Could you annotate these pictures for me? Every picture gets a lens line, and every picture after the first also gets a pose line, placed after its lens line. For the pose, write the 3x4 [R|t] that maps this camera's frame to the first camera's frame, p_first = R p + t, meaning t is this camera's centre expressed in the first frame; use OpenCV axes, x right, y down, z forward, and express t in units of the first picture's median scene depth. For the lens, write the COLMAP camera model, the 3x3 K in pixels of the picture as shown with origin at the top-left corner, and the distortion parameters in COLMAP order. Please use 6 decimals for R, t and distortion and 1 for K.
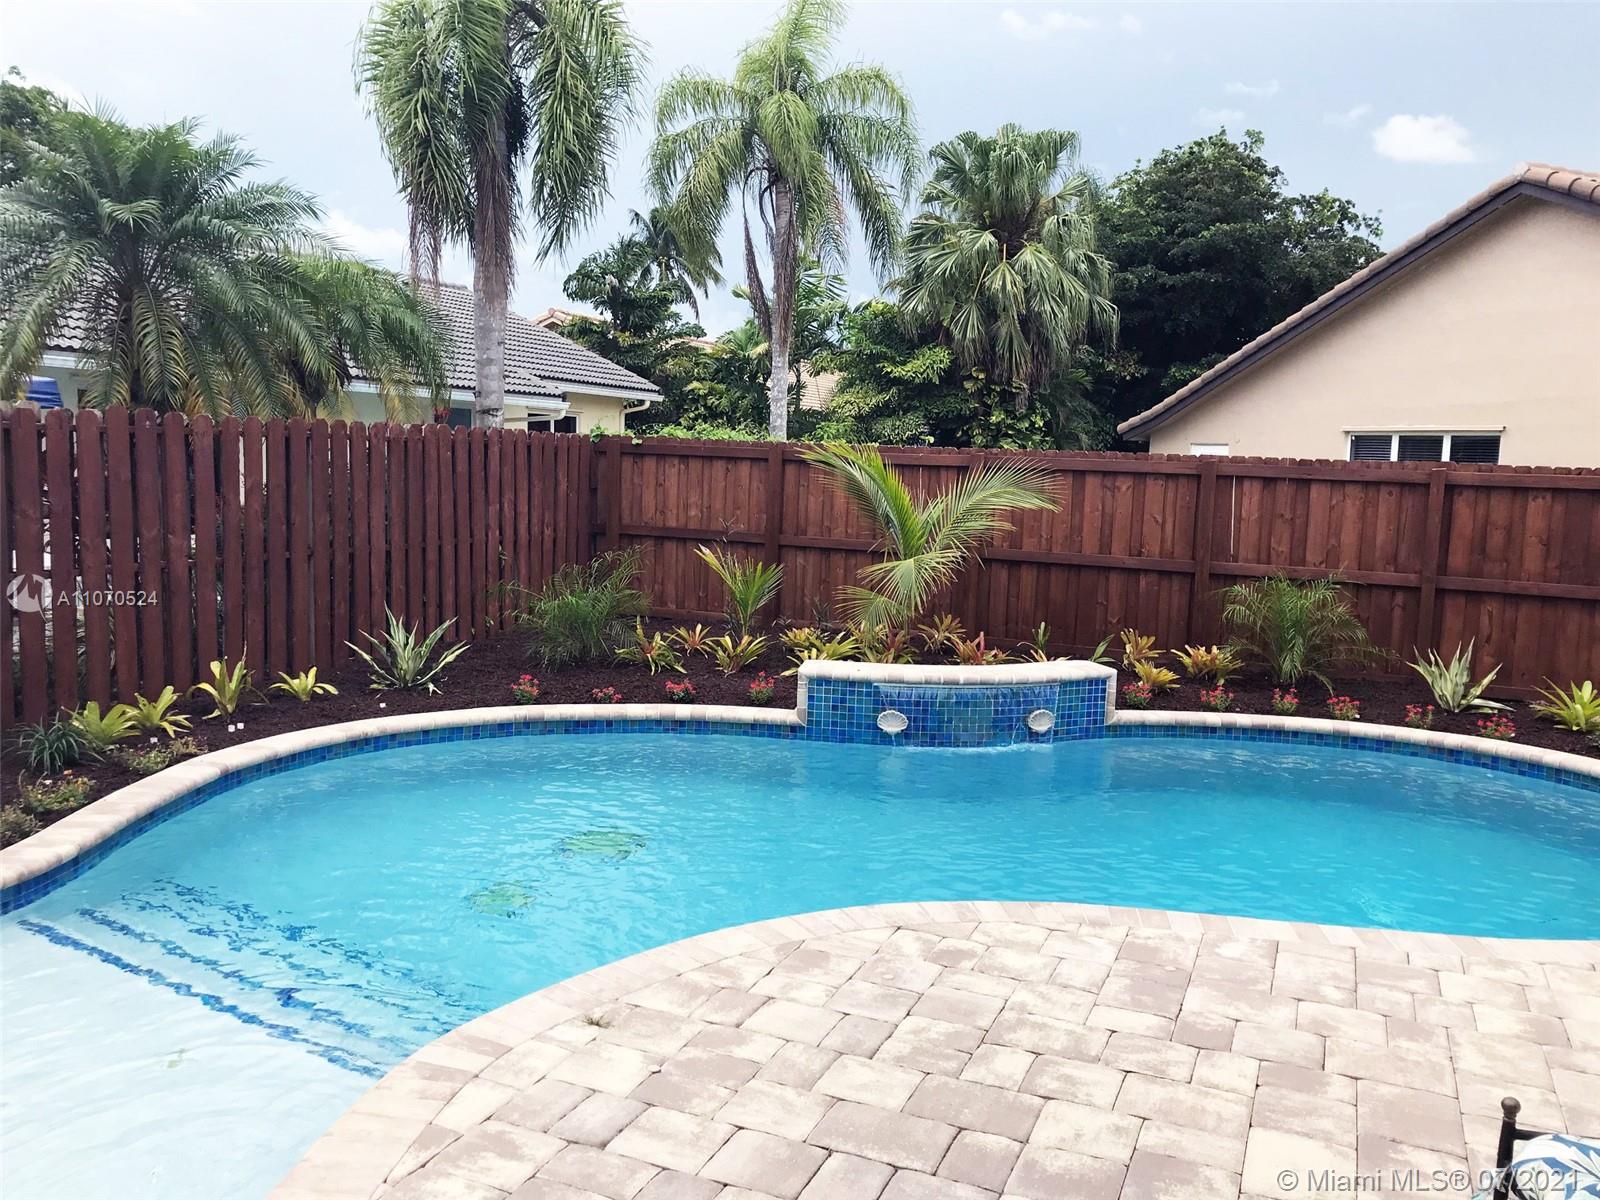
lens RADIAL K [[1232.8, 0, 800.0], [0, 1232.8, 600.0], [0, 0, 1]] dist [0.008456, -0.076723]
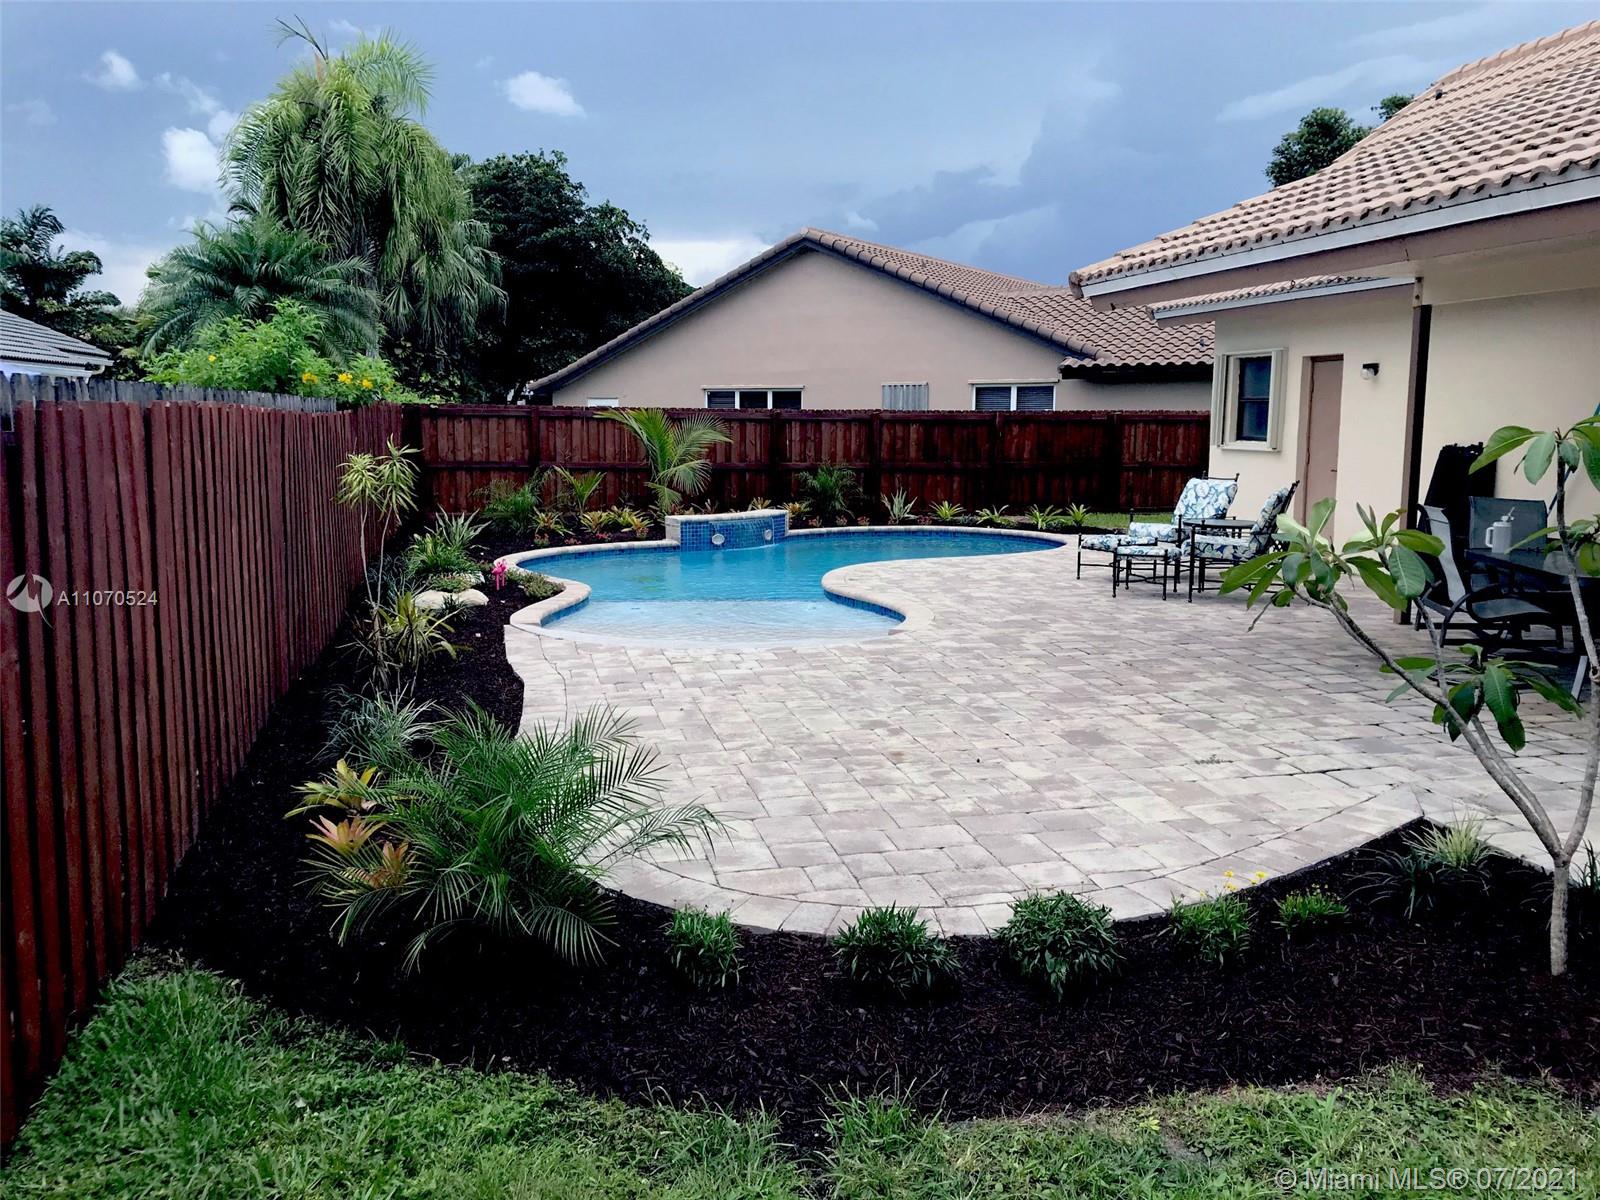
lens RADIAL K [[1317.8, 0, 800.0], [0, 1317.8, 600.0], [0, 0, 1]] dist [0.000362, -0.140898]
pose [[0.778415, -0.107997, 0.618391, -0.566844], [0.086994, 0.994144, 0.064114, 0.032237], [-0.621693, 0.003889, 0.783251, -0.397439]]
